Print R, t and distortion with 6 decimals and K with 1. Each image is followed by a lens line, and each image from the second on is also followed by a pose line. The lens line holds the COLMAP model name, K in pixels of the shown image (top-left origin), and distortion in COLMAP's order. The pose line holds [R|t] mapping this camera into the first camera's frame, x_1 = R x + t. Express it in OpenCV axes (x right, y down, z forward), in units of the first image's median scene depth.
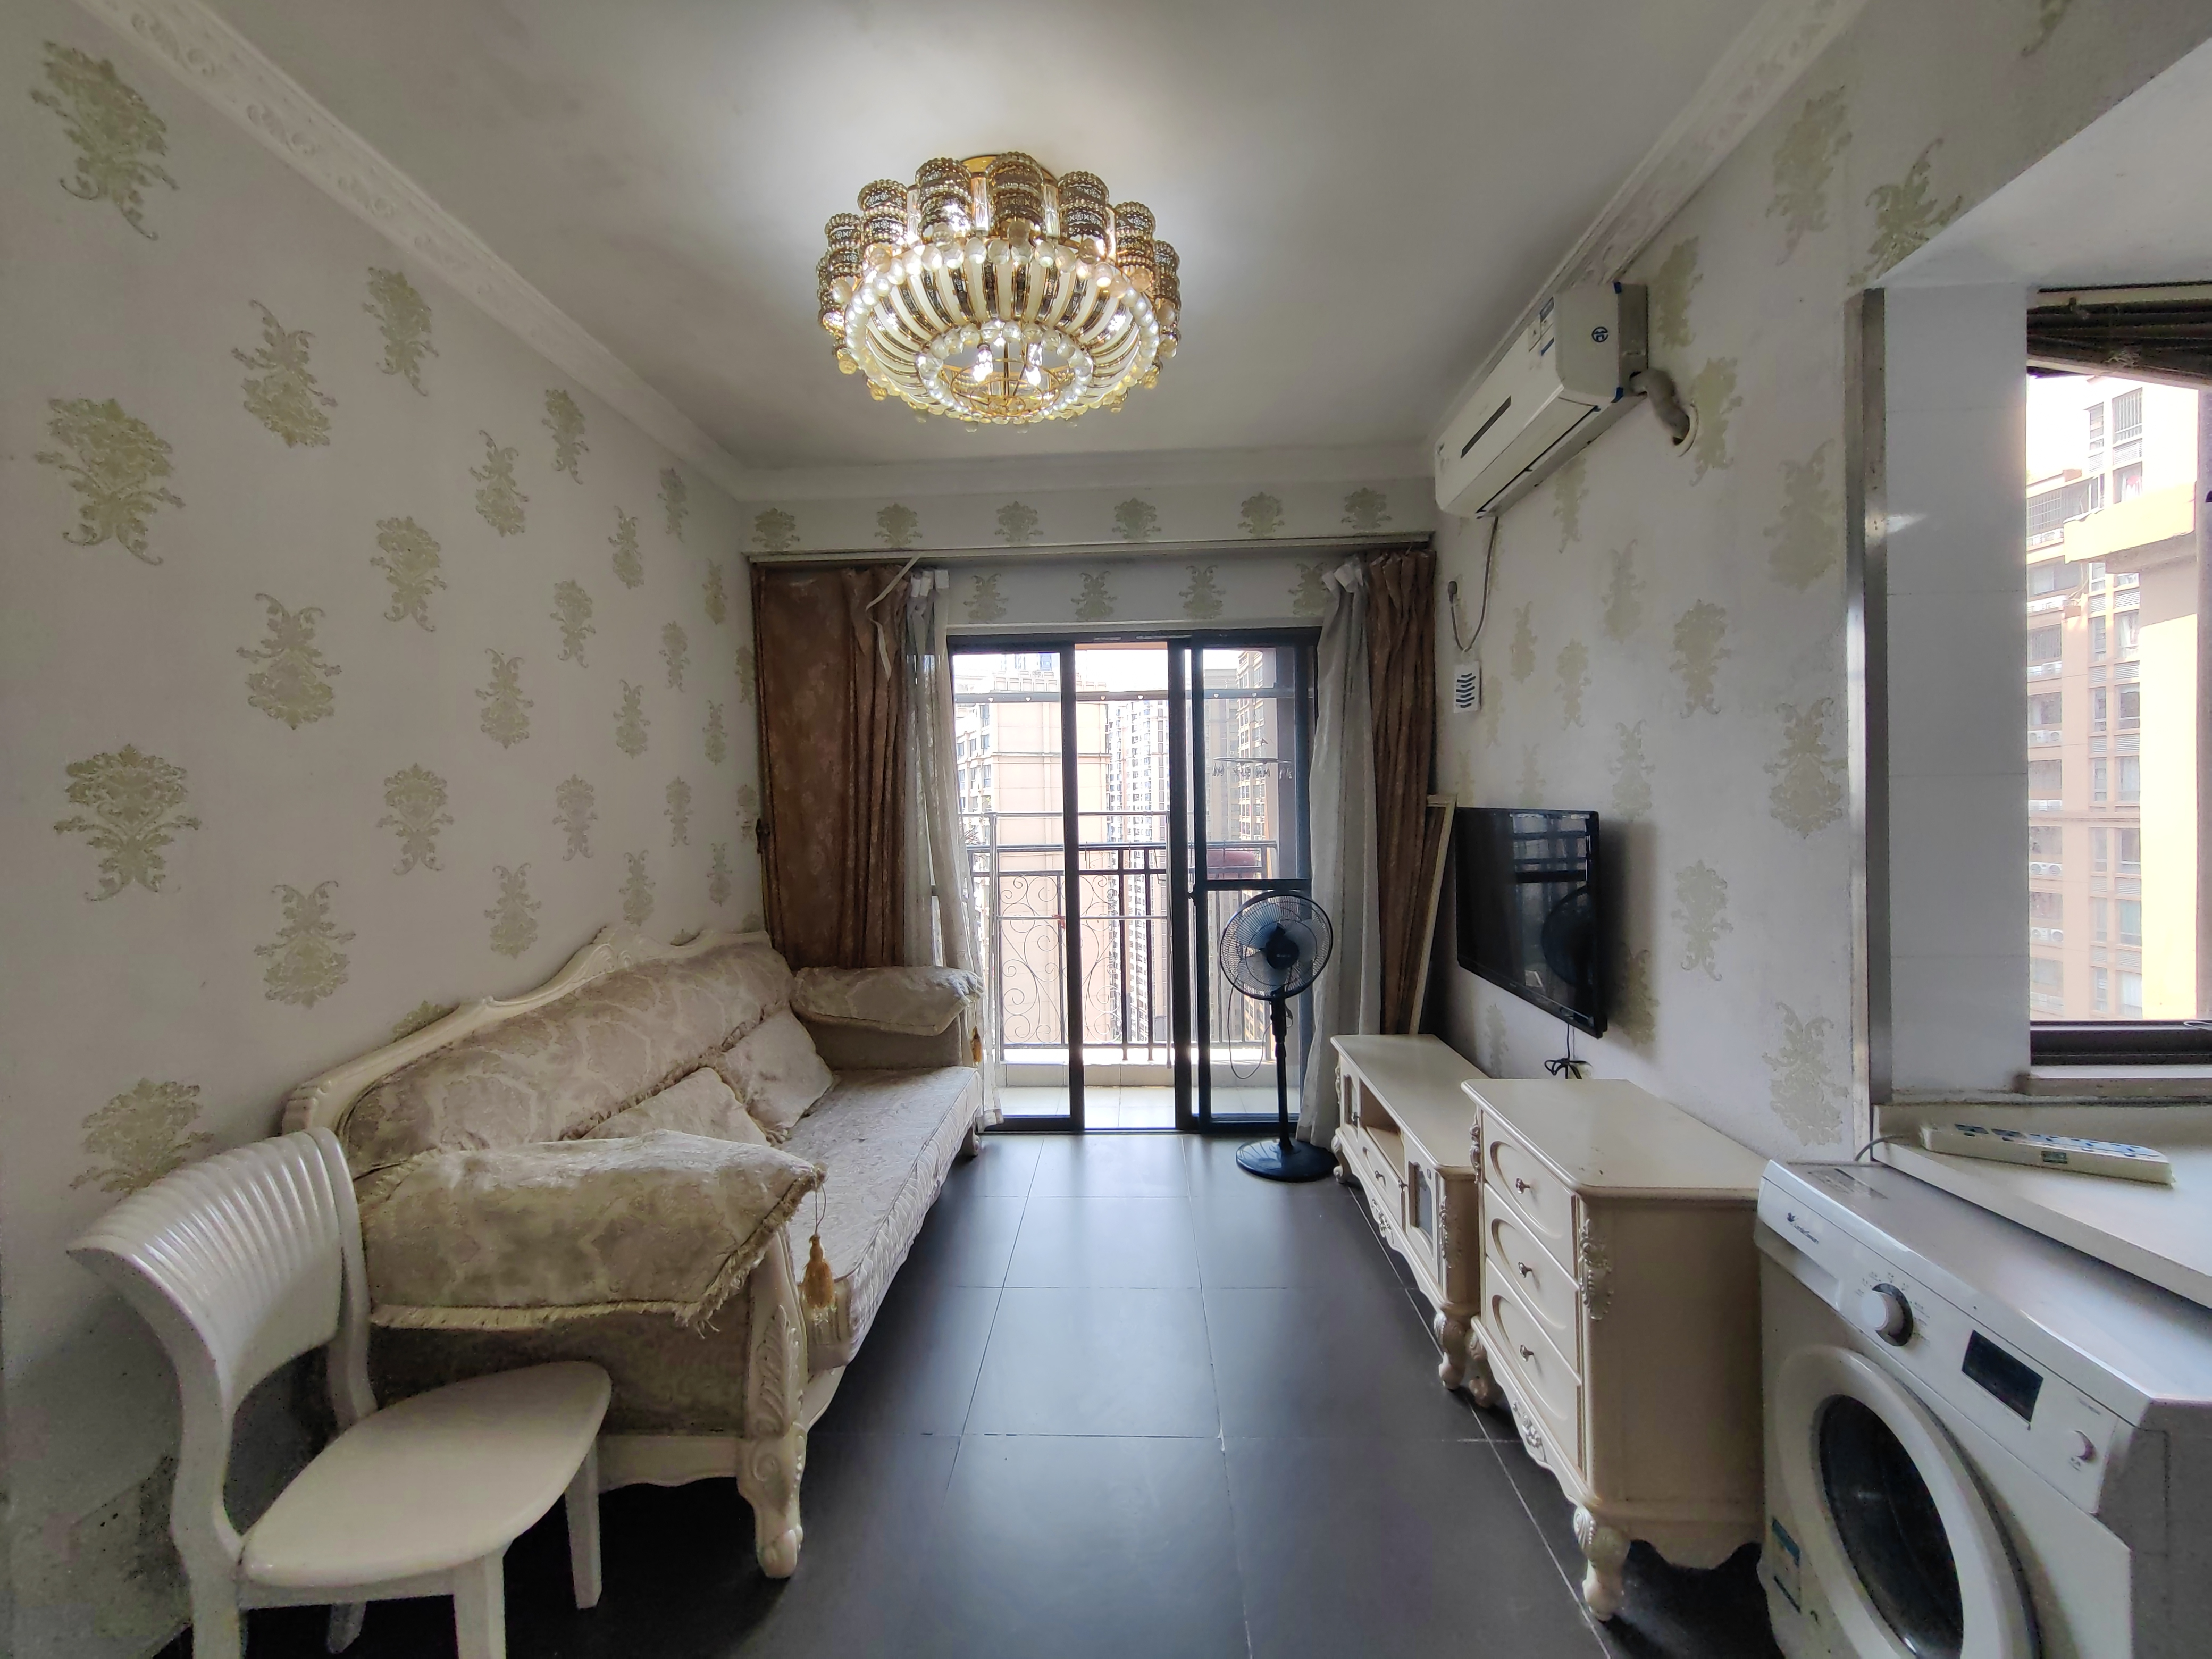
lens RADIAL K [[847.9, 0, 1100.4], [0, 847.9, 823.5], [0, 0, 1]] dist [0.002231, 0.000192]
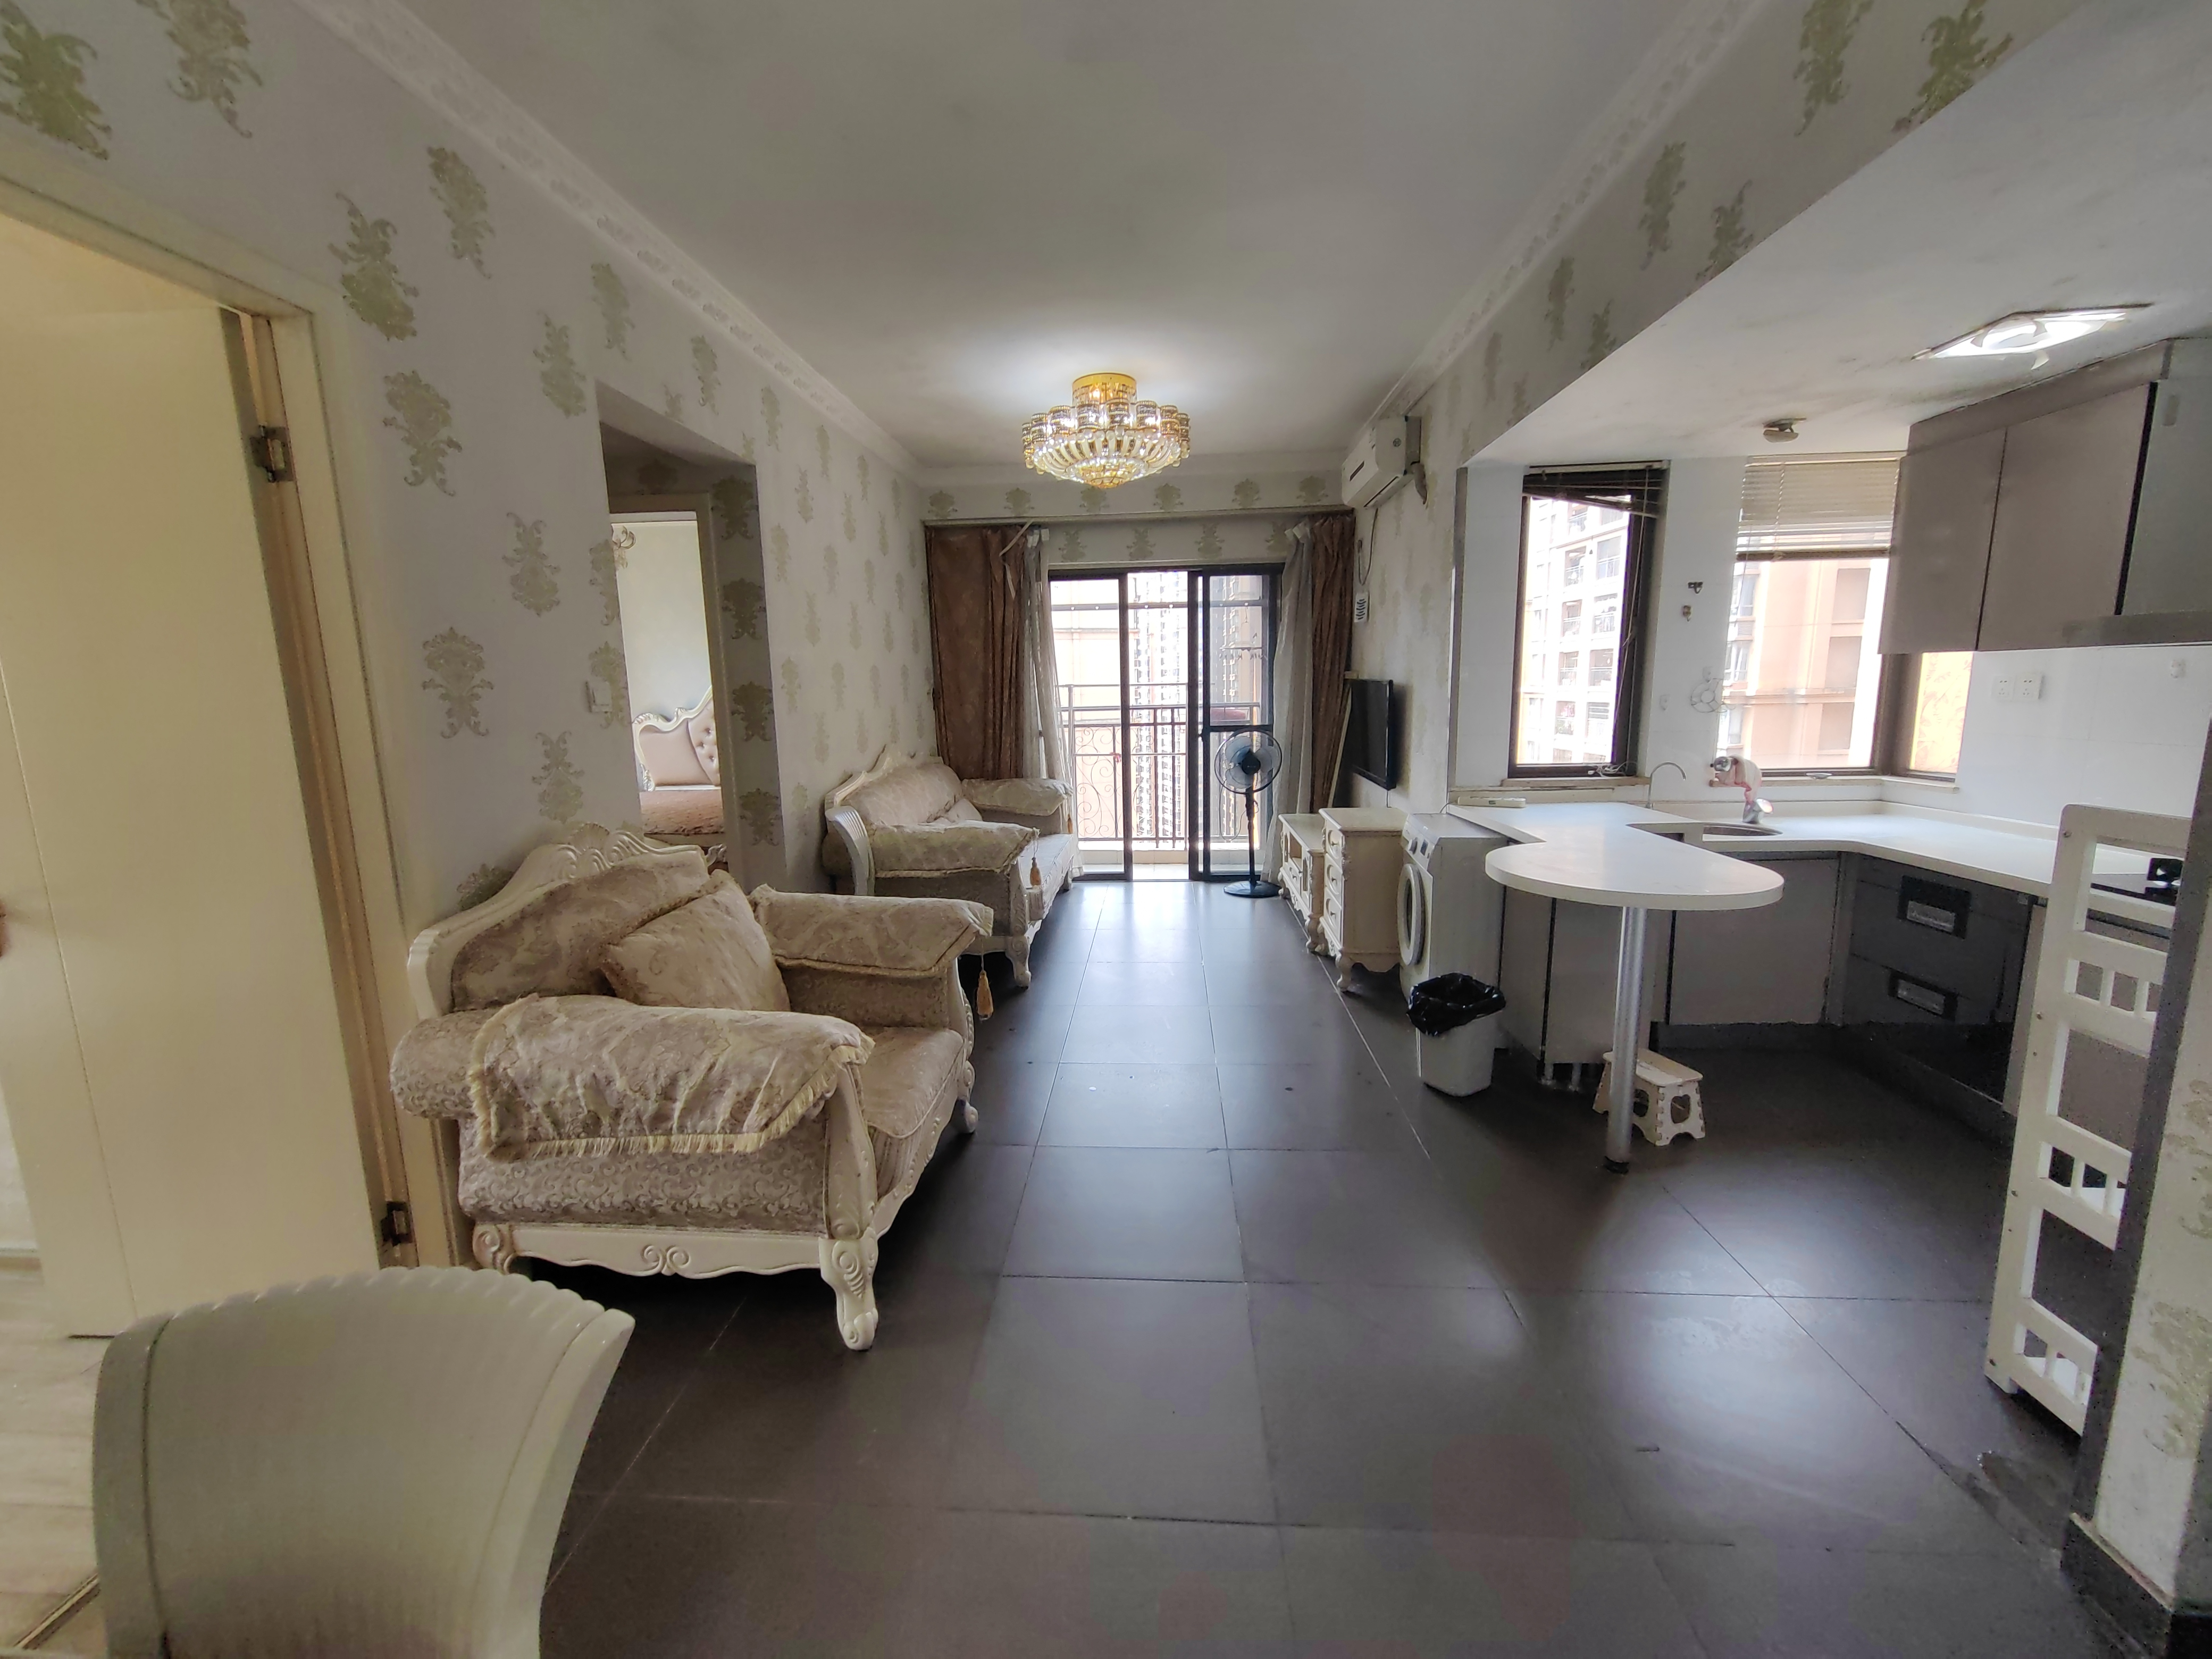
lens RADIAL K [[847.9, 0, 1100.4], [0, 847.9, 823.5], [0, 0, 1]] dist [0.002231, 0.000192]
pose [[0.999491, 0.001102, -0.031870, -0.031688], [0.003541, 0.989390, 0.145241, 0.016837], [0.031692, -0.145280, 0.988883, -0.644776]]
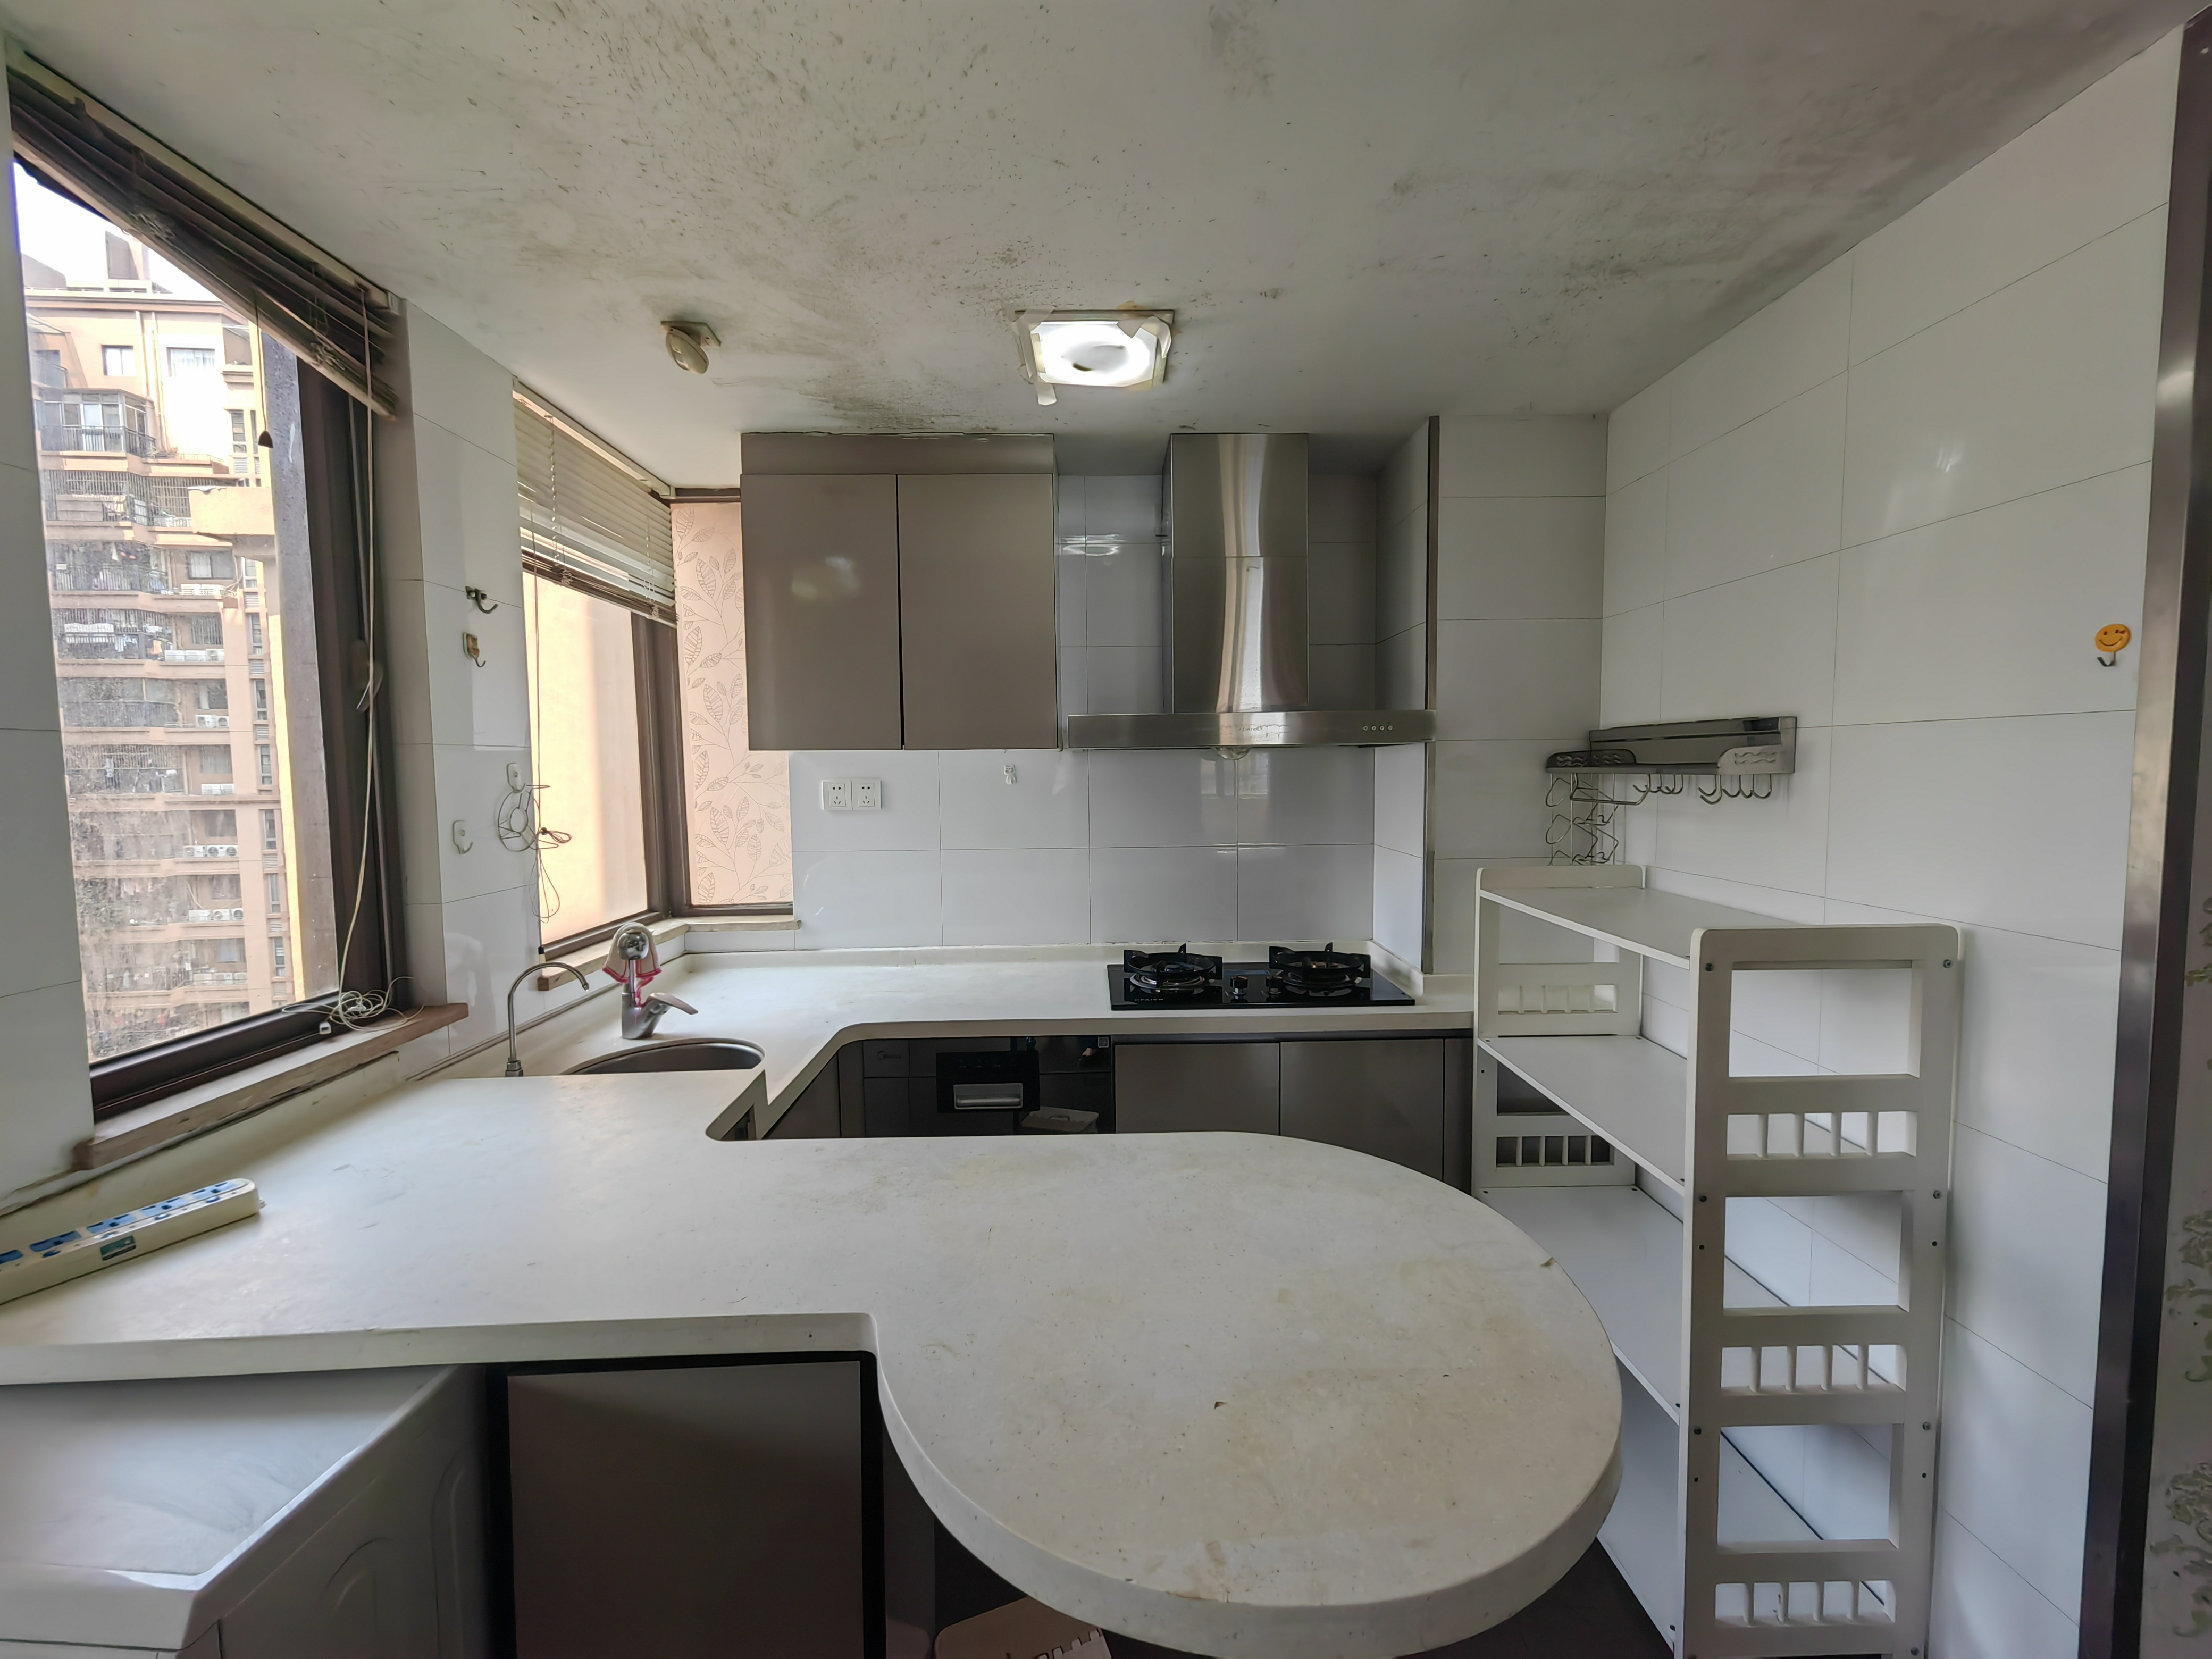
lens RADIAL K [[875.6, 0, 1100.8], [0, 875.6, 822.5], [0, 0, 1]] dist [0.003103, 0.000214]
pose [[-0.052978, -0.043863, 0.997632, 0.102762], [0.028118, 0.998573, 0.045398, 0.004577], [-0.998200, 0.030456, -0.051669, 0.055878]]
